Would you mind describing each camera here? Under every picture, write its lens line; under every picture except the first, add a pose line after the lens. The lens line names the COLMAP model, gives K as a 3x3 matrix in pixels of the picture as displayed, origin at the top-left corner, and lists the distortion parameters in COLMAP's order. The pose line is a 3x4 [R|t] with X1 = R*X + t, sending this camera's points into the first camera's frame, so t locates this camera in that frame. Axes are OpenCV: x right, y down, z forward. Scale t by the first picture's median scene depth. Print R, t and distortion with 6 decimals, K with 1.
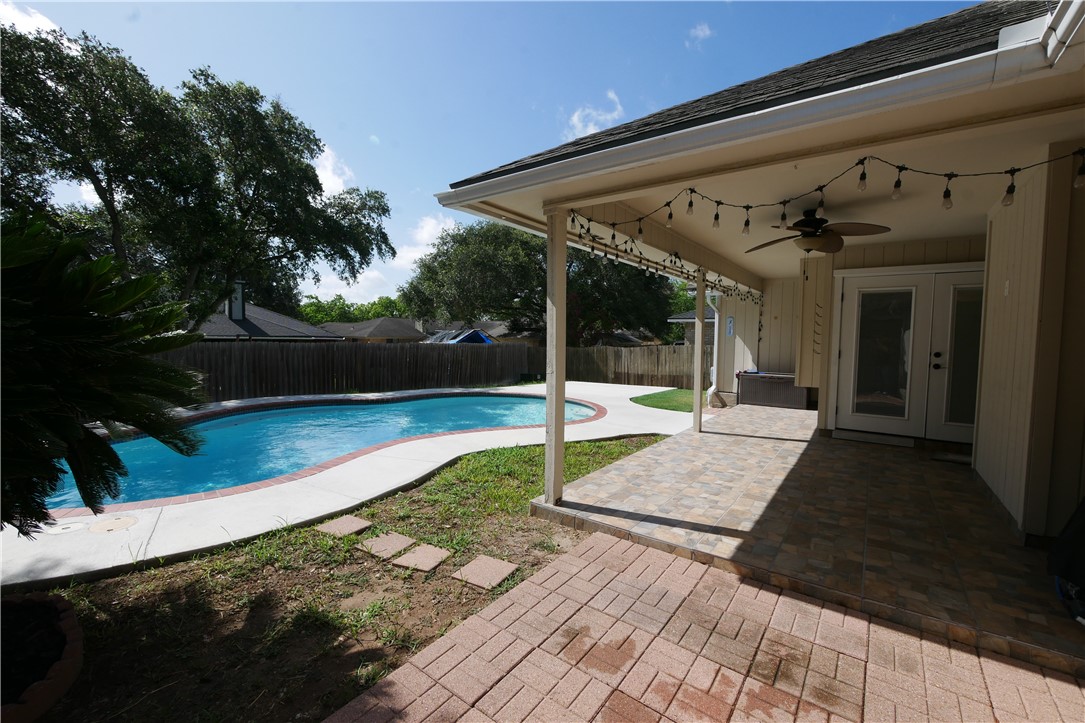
lens RADIAL K [[448.9, 0, 542.5], [0, 448.9, 361.5], [0, 0, 1]] dist [-0.000500, -0.004078]
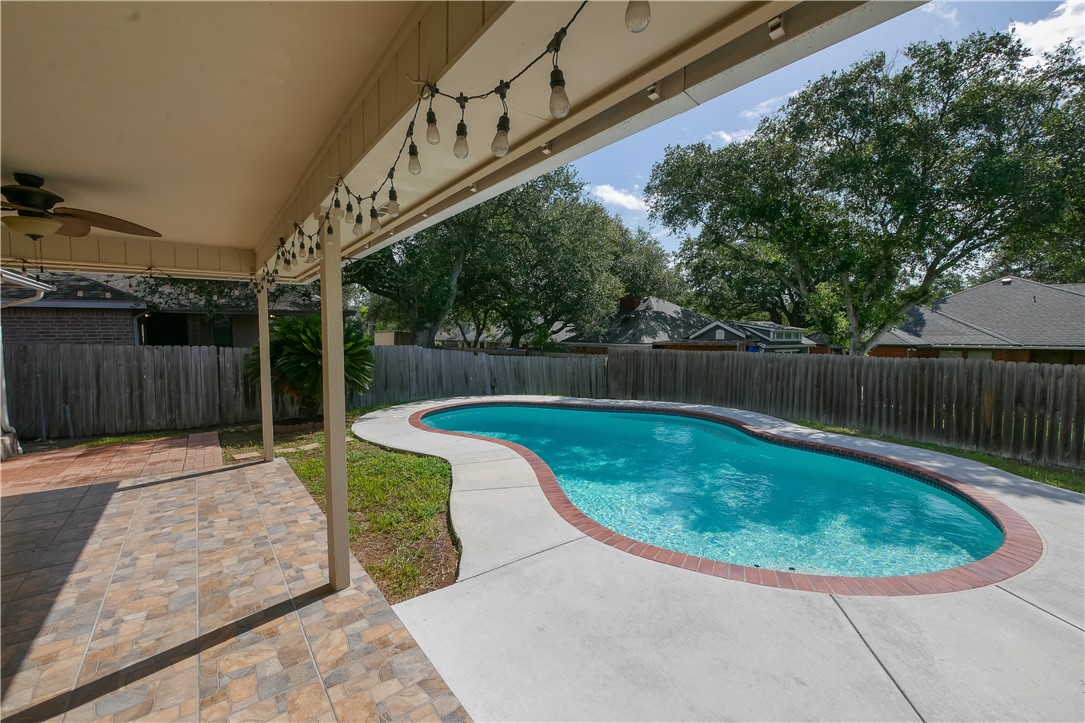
lens RADIAL K [[449.6, 0, 542.7], [0, 449.6, 360.7], [0, 0, 1]] dist [0.001038, -0.004859]
pose [[-0.269207, 0.039923, -0.962254, 0.899174], [-0.054286, 0.996923, 0.056549, -0.120541], [0.961551, 0.067461, -0.266212, 1.657177]]
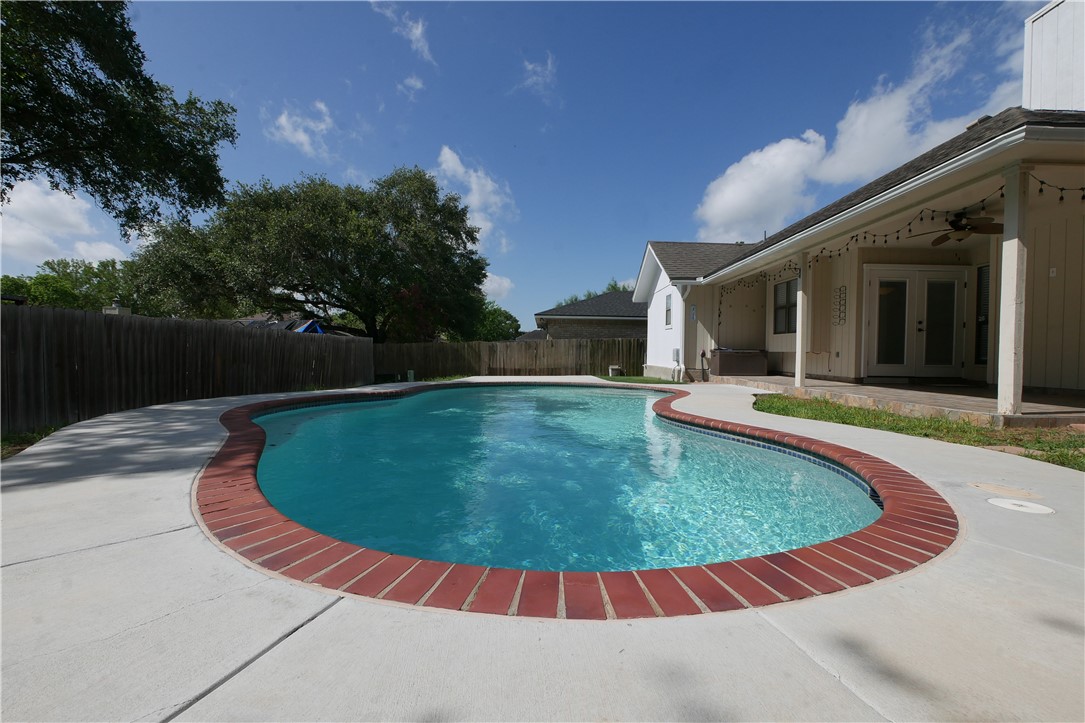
lens RADIAL K [[448.9, 0, 542.5], [0, 448.9, 361.5], [0, 0, 1]] dist [-0.000500, -0.004078]
pose [[0.801677, -0.017950, 0.597488, -1.184879], [0.035025, 0.999242, -0.016974, 0.108175], [-0.596731, 0.034535, 0.801698, 0.569663]]
